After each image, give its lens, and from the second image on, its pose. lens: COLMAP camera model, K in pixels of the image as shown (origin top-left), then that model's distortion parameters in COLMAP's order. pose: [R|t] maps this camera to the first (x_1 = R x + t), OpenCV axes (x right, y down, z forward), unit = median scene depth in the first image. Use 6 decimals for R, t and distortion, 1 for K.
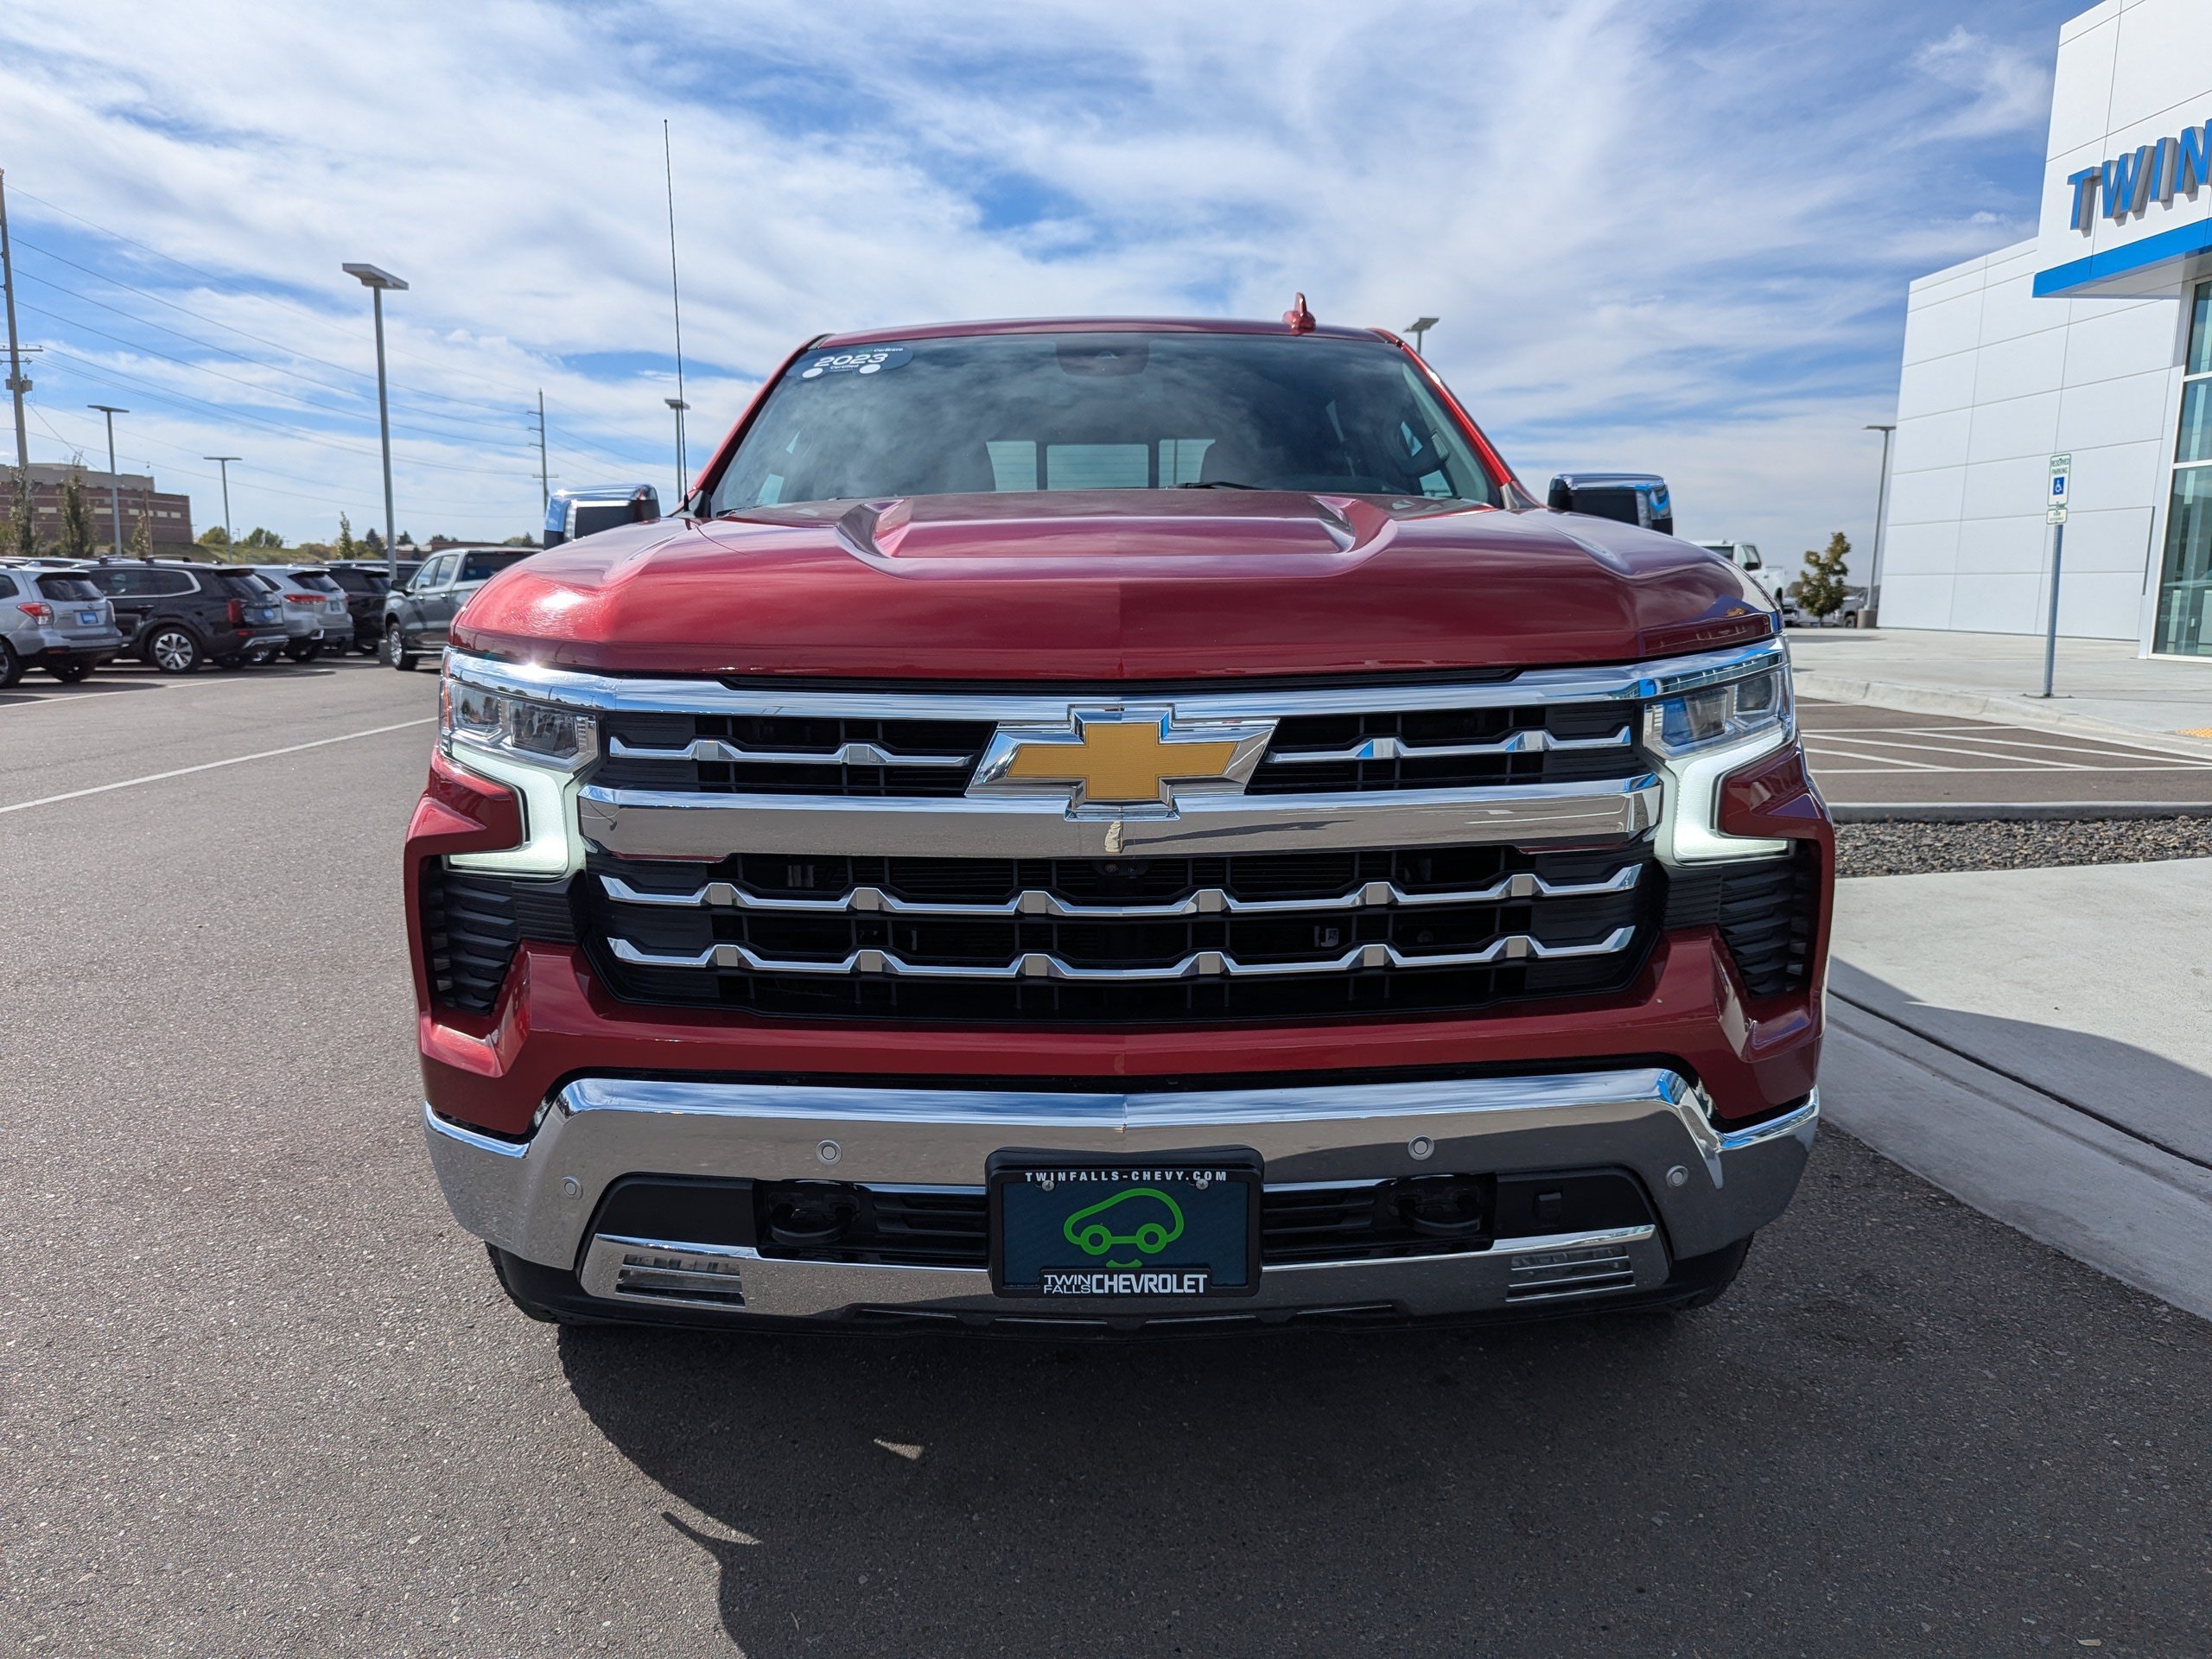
lens RADIAL K [[1577.8, 0, 1106.0], [0, 1577.8, 829.5], [0, 0, 1]] dist [0.045696, -0.039352]
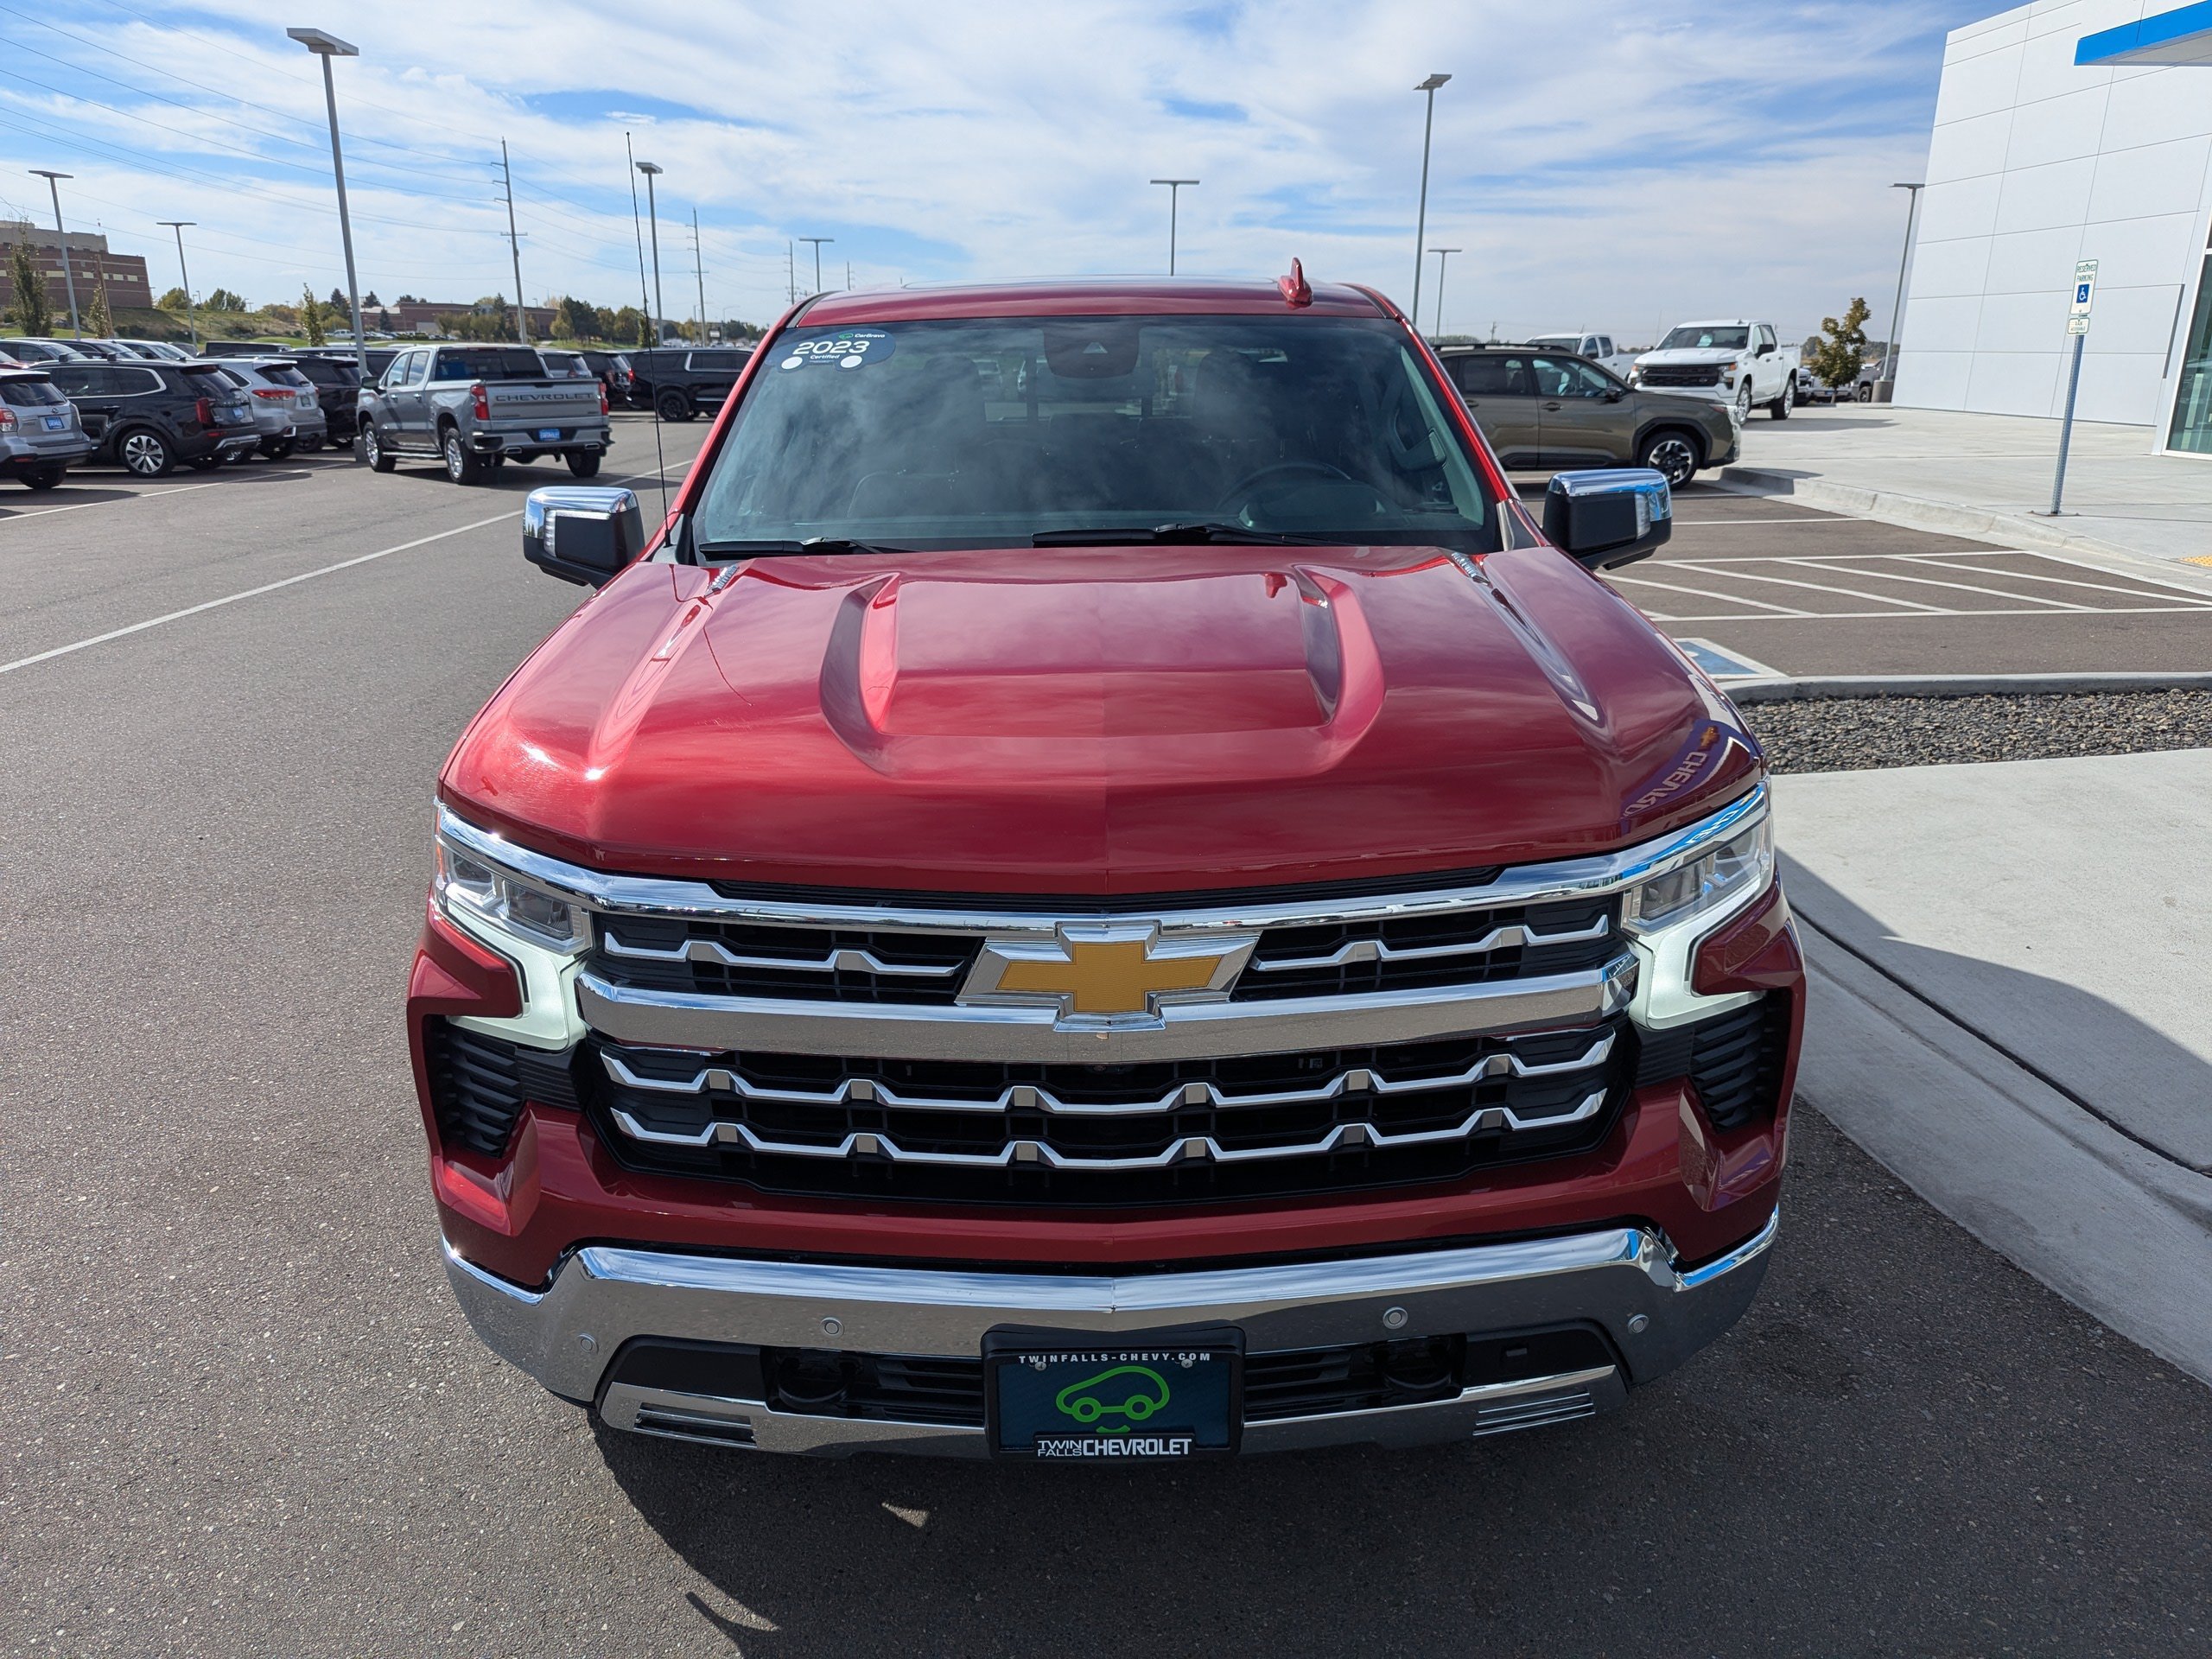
lens RADIAL K [[1578.0, 0, 1113.5], [0, 1578.0, 817.9], [0, 0, 1]] dist [0.044211, -0.036880]
pose [[0.999968, -0.005601, 0.005736, 0.006071], [0.004761, 0.990536, 0.137173, -0.217382], [-0.006450, -0.137141, 0.990531, 0.002581]]
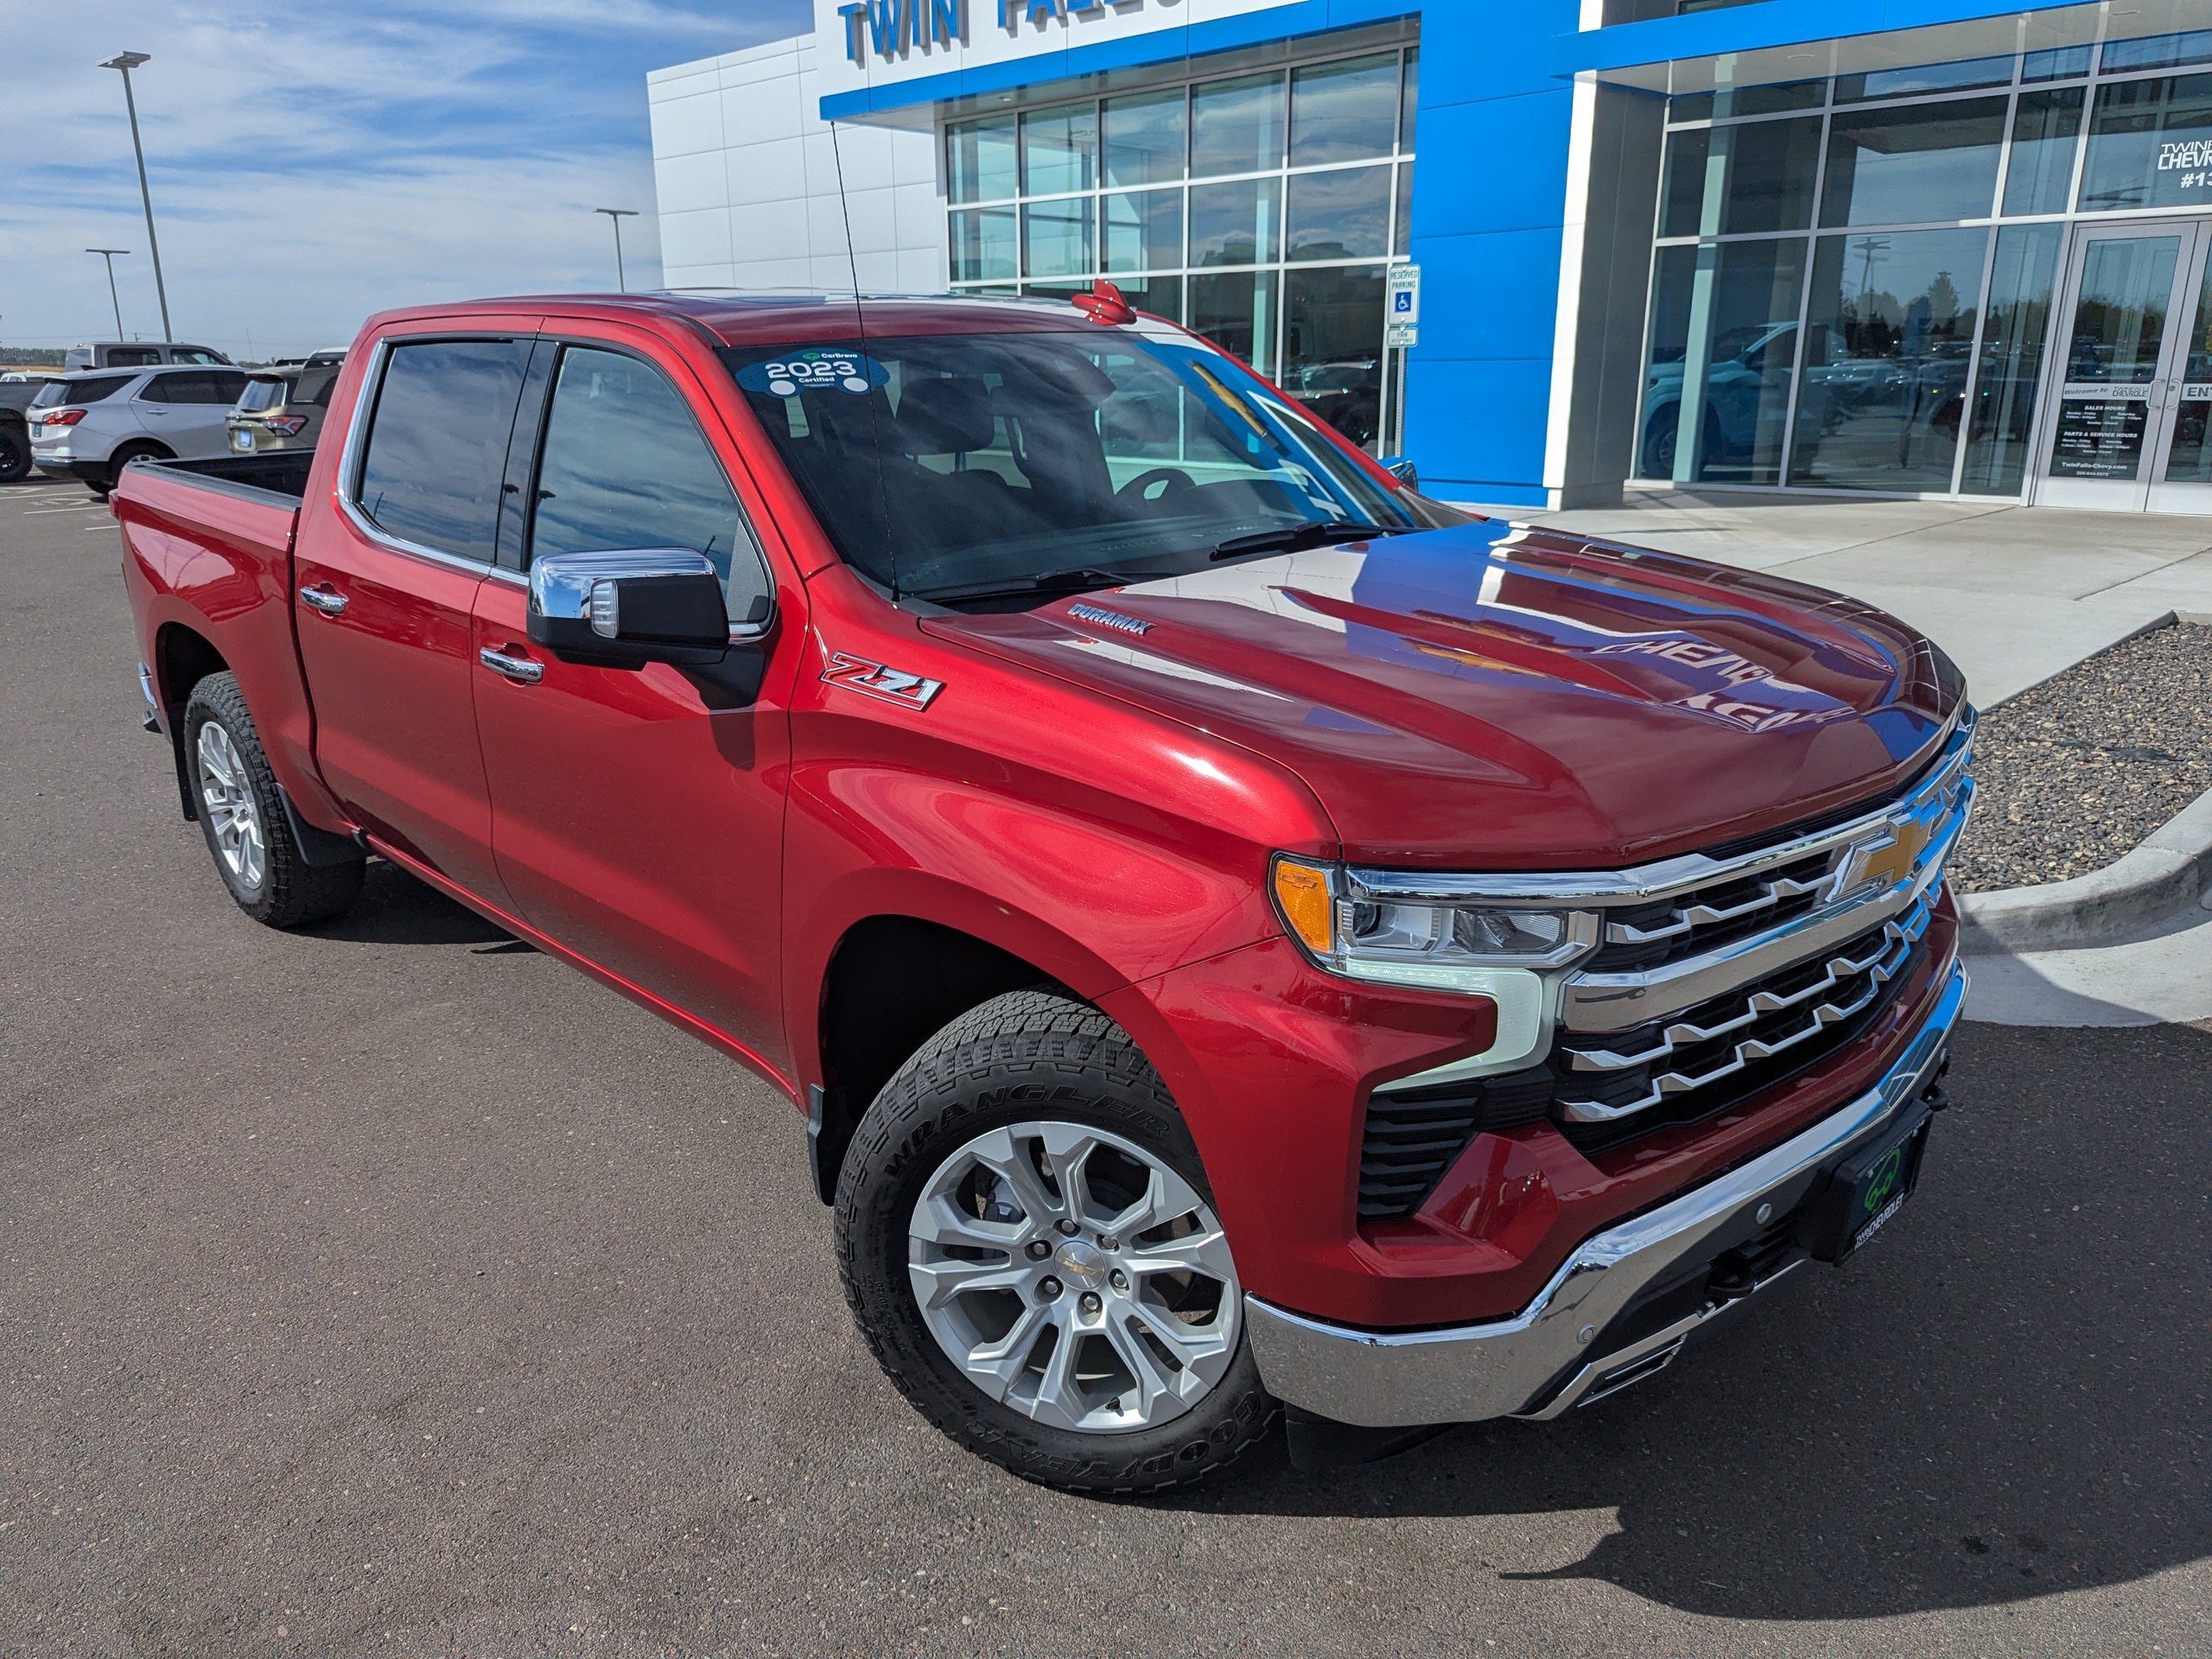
lens RADIAL K [[1582.5, 0, 1100.9], [0, 1582.5, 835.2], [0, 0, 1]] dist [-0.000661, 0.001491]
pose [[0.718917, -0.210527, 0.662448, -1.005747], [0.114062, 0.975842, 0.186339, -0.284024], [-0.685673, -0.058402, 0.725563, 0.389558]]
